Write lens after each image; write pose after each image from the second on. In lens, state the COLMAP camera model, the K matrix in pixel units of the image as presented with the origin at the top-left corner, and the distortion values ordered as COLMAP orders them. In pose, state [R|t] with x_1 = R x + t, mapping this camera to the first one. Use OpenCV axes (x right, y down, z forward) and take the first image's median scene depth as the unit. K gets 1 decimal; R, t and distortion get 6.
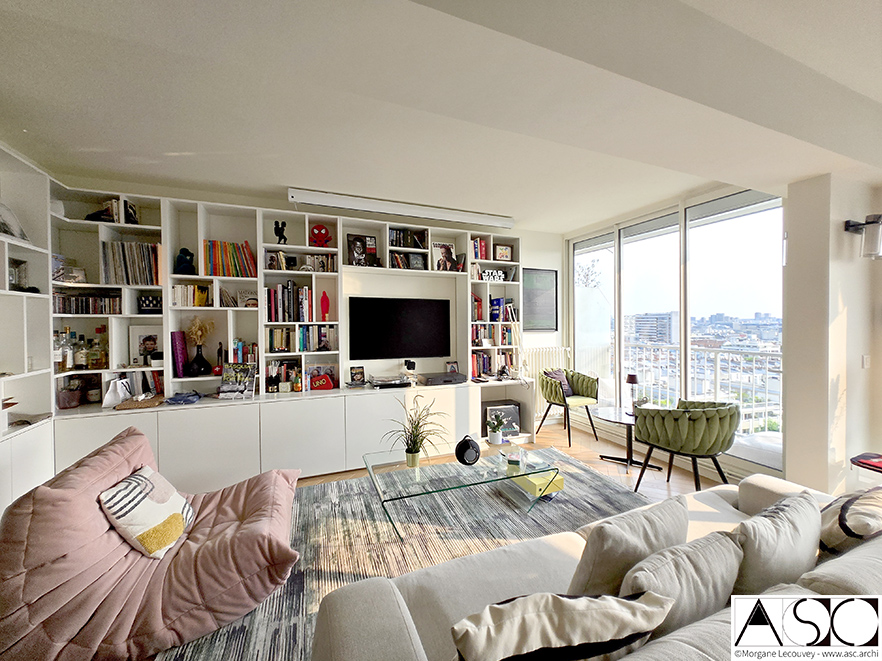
lens RADIAL K [[333.6, 0, 441.0], [0, 333.6, 330.5], [0, 0, 1]] dist [0.000358, -0.000022]
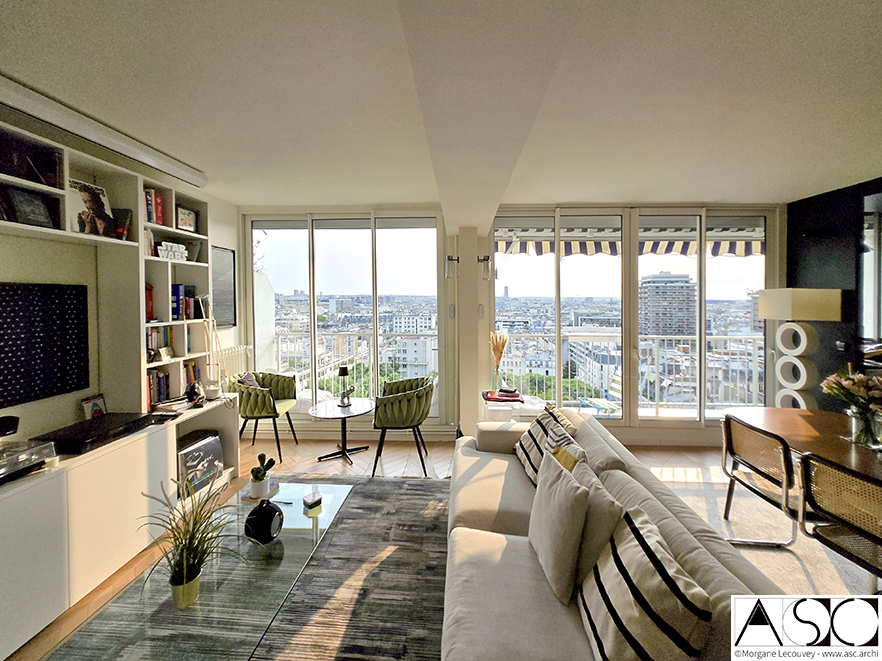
lens RADIAL K [[371.8, 0, 426.4], [0, 371.8, 301.3], [0, 0, 1]] dist [-0.000385, -0.000171]
pose [[0.413630, -0.010202, 0.910388, -0.348949], [0.016608, 0.999855, 0.003659, -0.067299], [-0.910294, 0.013606, 0.413739, 0.271233]]
